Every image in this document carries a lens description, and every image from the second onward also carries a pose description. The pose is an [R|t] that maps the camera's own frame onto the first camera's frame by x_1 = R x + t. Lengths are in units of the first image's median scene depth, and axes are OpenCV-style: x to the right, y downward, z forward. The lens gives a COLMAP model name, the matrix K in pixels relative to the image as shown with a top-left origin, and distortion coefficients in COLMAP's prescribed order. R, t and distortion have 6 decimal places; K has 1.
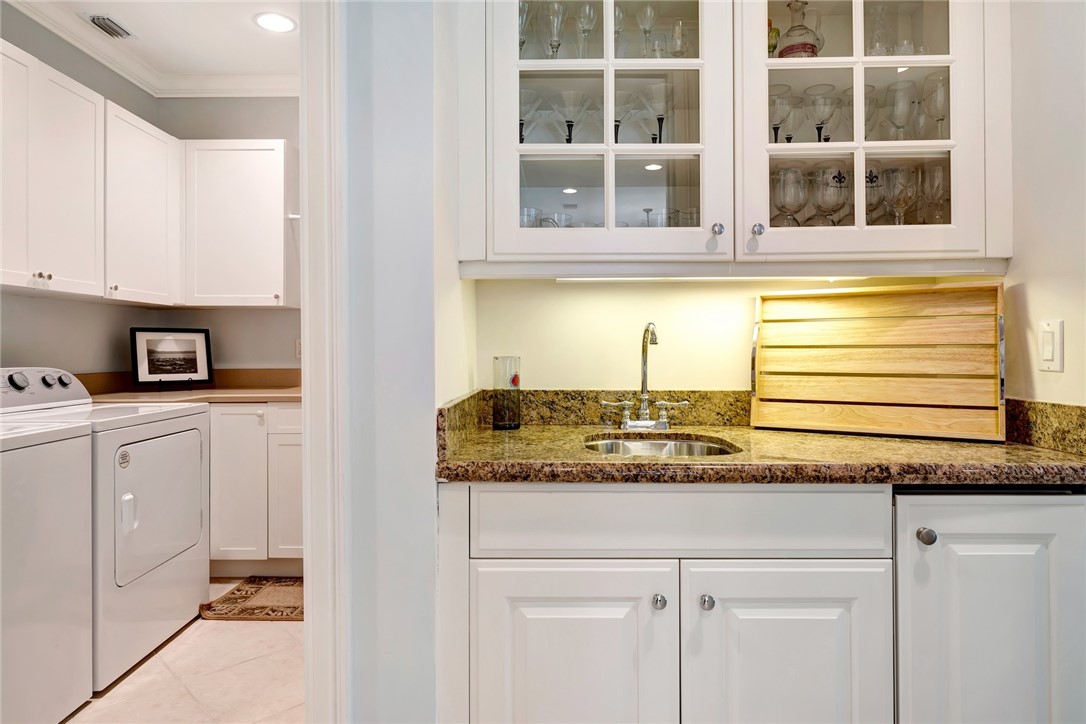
lens RADIAL K [[666.2, 0, 540.1], [0, 666.2, 353.0], [0, 0, 1]] dist [0.016752, -0.001079]
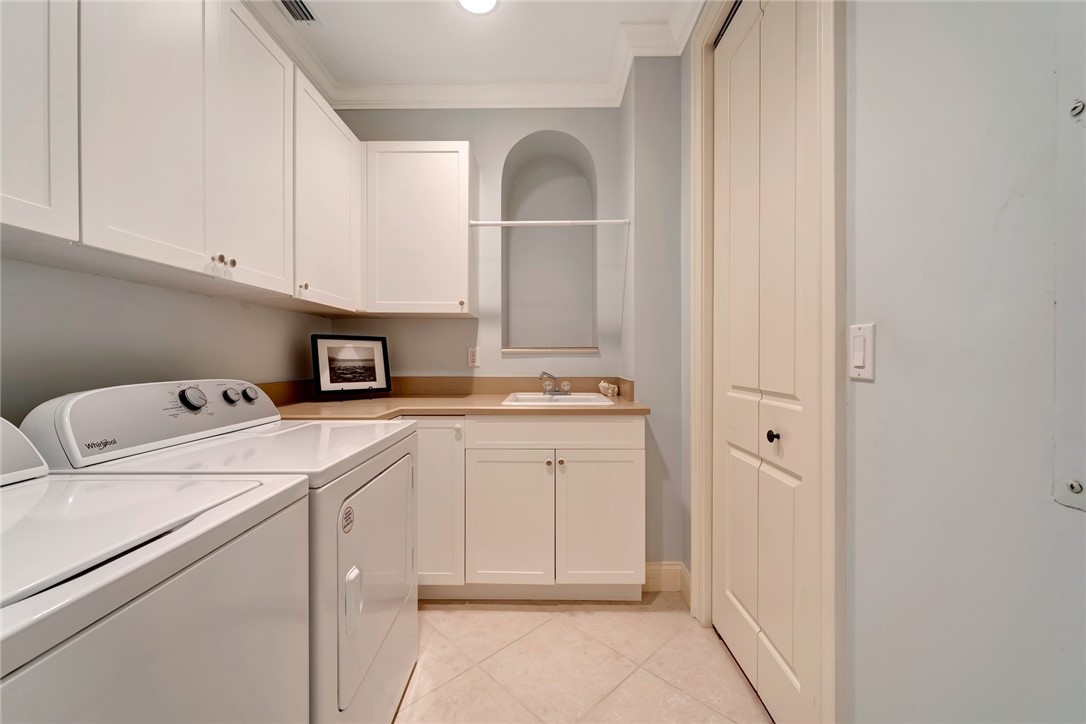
lens RADIAL K [[435.3, 0, 545.4], [0, 435.3, 363.5], [0, 0, 1]] dist [0.007218, 0.000274]
pose [[0.999928, 0.003506, 0.011515, -0.284938], [-0.003586, 0.999970, 0.006909, -0.001744], [-0.011490, -0.006950, 0.999910, 0.373015]]
